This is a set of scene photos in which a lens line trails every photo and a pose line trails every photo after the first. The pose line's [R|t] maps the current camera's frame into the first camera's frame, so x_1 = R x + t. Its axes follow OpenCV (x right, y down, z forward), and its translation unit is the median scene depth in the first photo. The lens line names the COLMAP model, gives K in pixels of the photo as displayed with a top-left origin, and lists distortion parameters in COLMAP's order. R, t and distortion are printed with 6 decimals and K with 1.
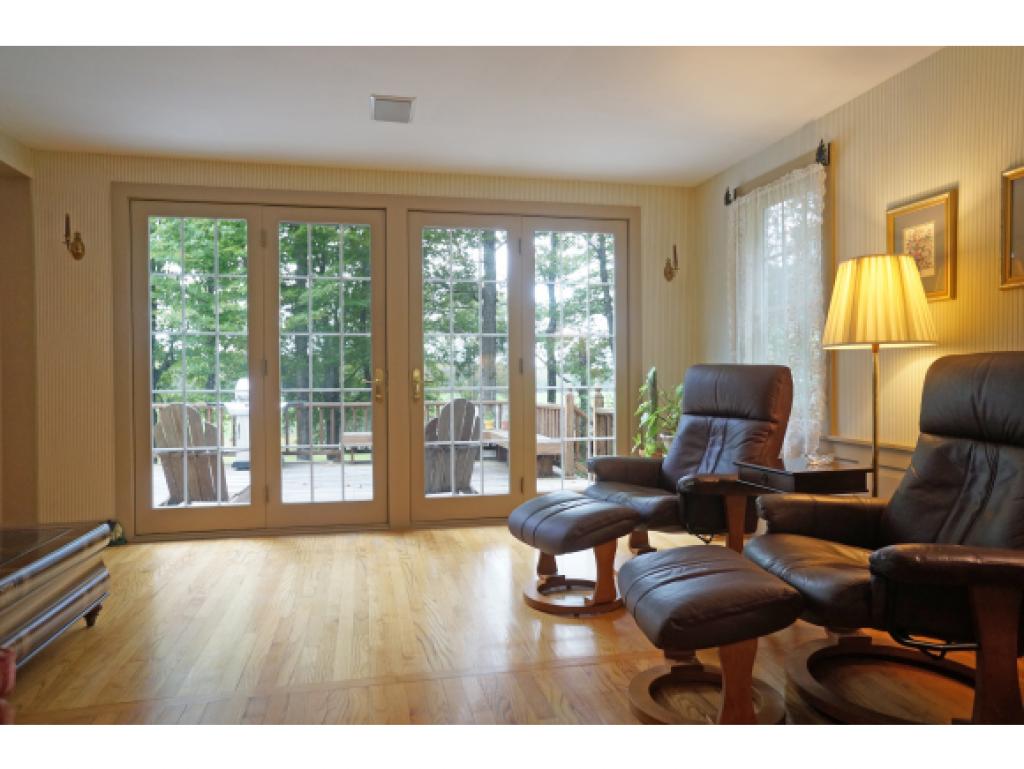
lens RADIAL K [[694.8, 0, 512.0], [0, 694.8, 384.5], [0, 0, 1]] dist [0.001560, 0.000405]
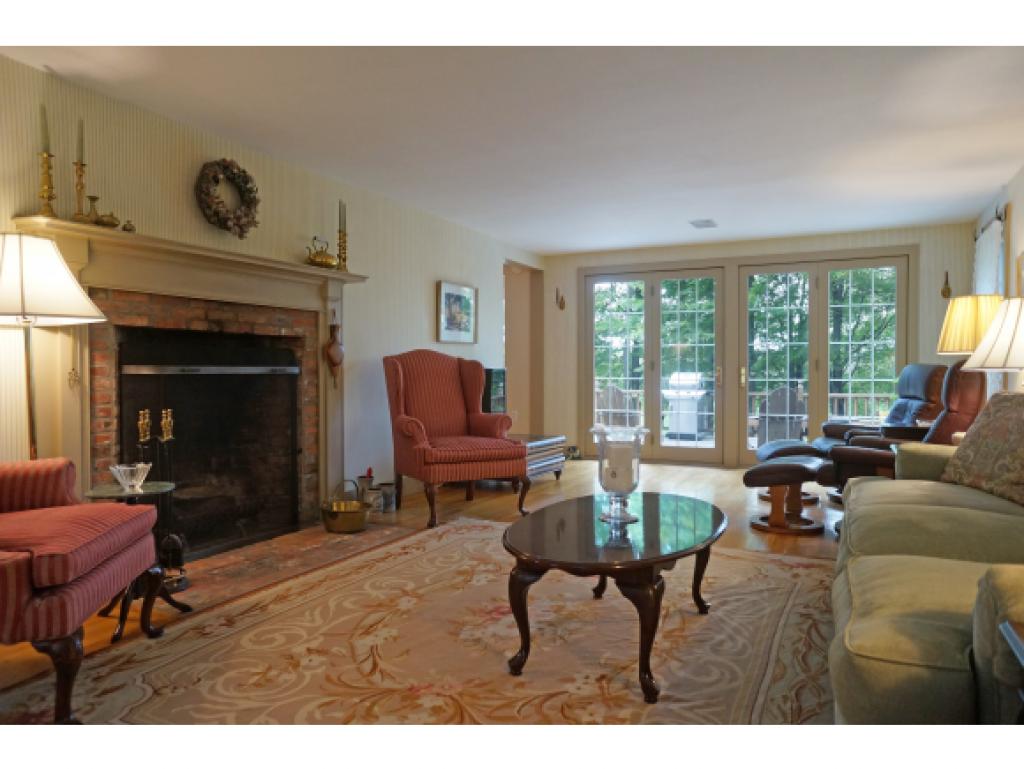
lens RADIAL K [[694.8, 0, 512.0], [0, 694.8, 384.5], [0, 0, 1]] dist [0.001560, 0.000405]
pose [[0.786127, 0.016290, -0.617851, 0.428273], [-0.012963, 0.999867, 0.009868, 0.008413], [0.617929, 0.000252, 0.786234, -0.558037]]
